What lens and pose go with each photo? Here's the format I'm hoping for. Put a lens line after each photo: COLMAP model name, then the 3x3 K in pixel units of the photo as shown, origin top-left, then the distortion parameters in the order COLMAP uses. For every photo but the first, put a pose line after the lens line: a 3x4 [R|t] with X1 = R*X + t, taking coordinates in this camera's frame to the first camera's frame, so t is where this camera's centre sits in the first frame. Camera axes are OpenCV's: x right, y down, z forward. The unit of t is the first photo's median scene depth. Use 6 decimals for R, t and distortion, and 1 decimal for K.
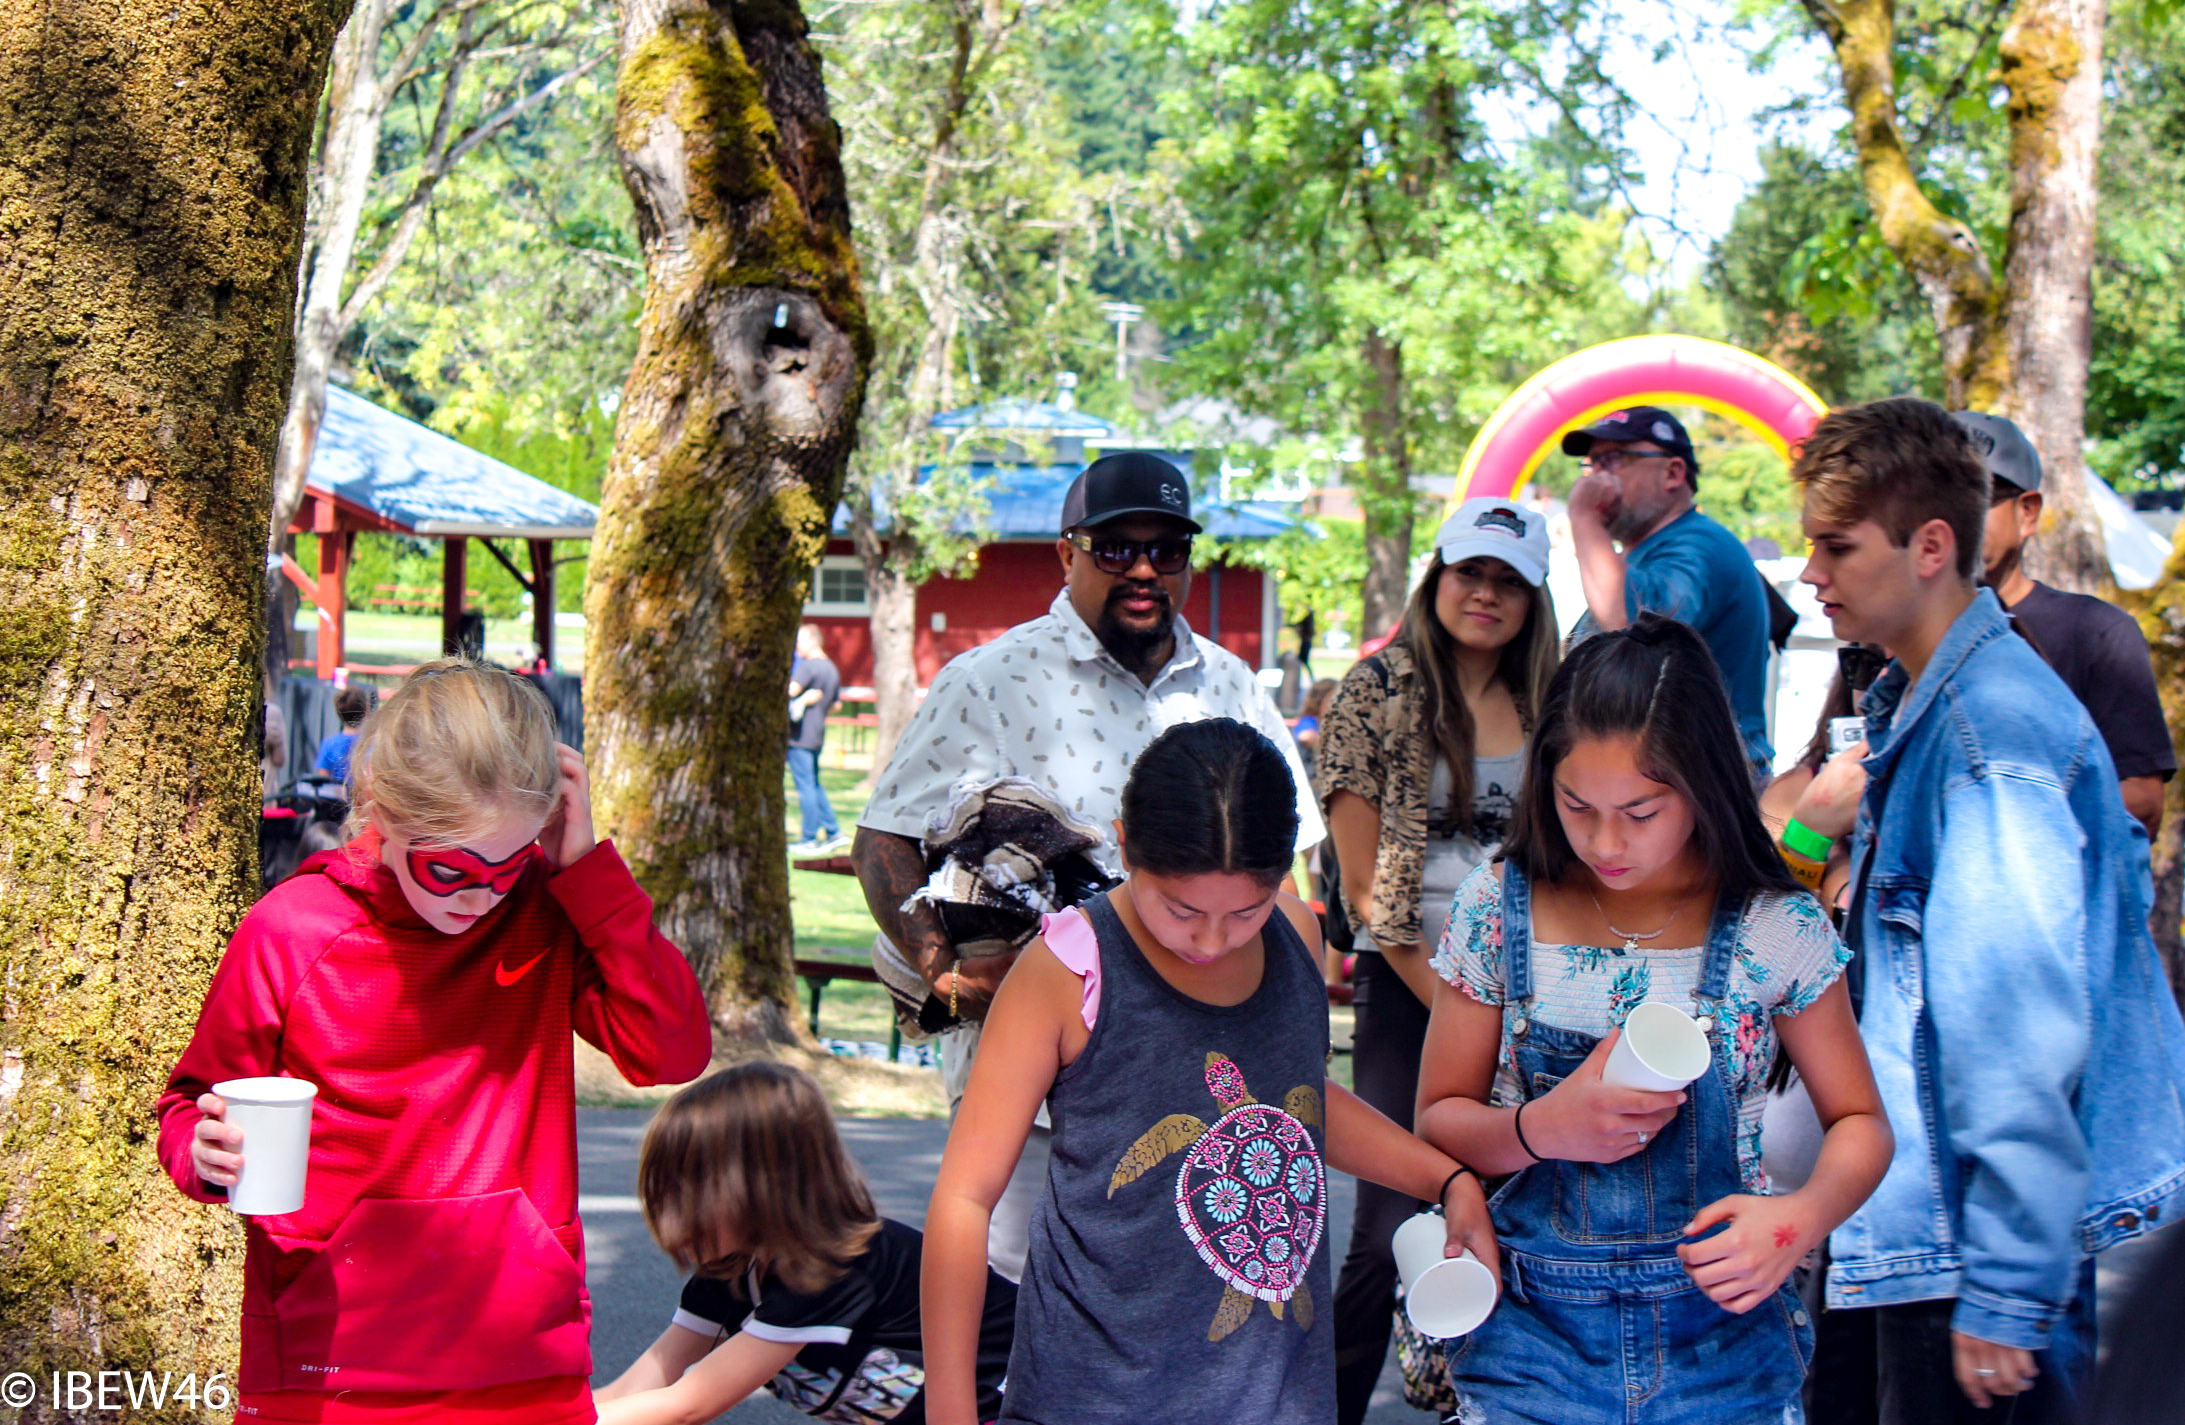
lens RADIAL K [[5302.7, 0, 1093.3], [0, 5302.7, 547.1], [0, 0, 1]] dist [0.082374, -0.121603]
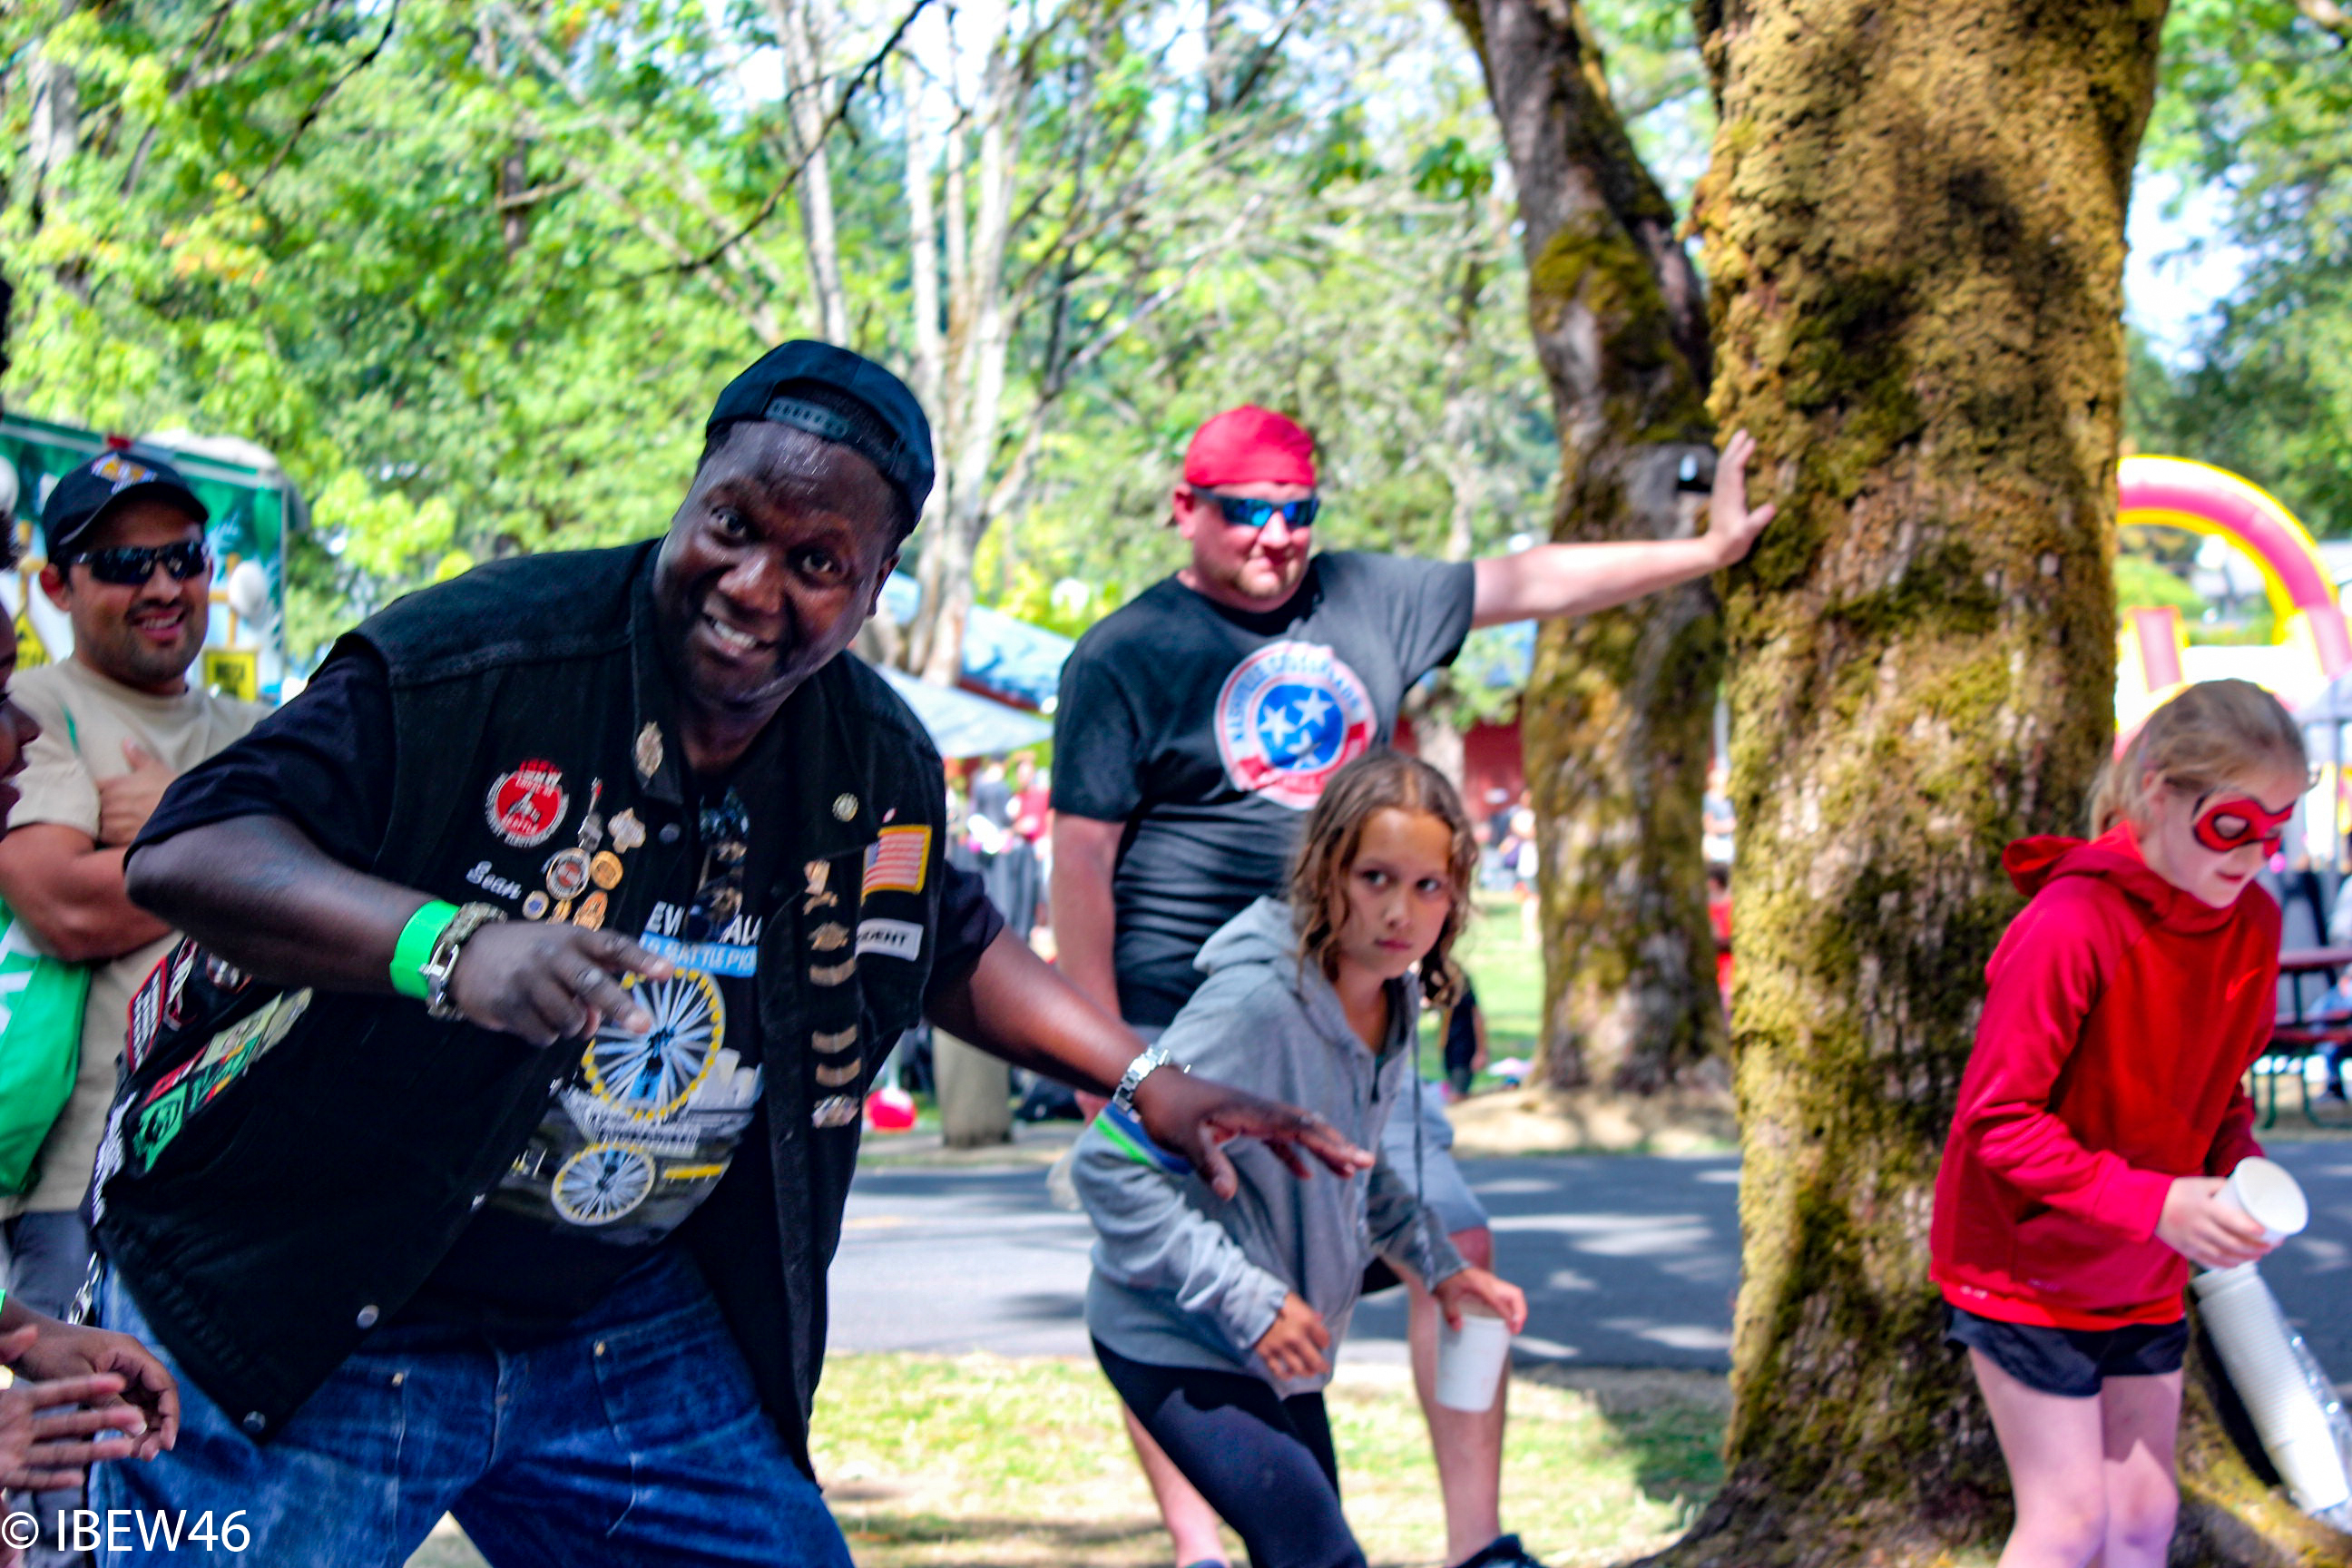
lens RADIAL K [[4766.2, 0, 1224.7], [0, 4766.2, 785.2], [0, 0, 1]] dist [0.020437, 0.307091]
pose [[0.996530, -0.064223, -0.052940, -0.318309], [0.065056, 0.997781, 0.014162, 0.012654], [0.051913, -0.017557, 0.998497, -0.138055]]
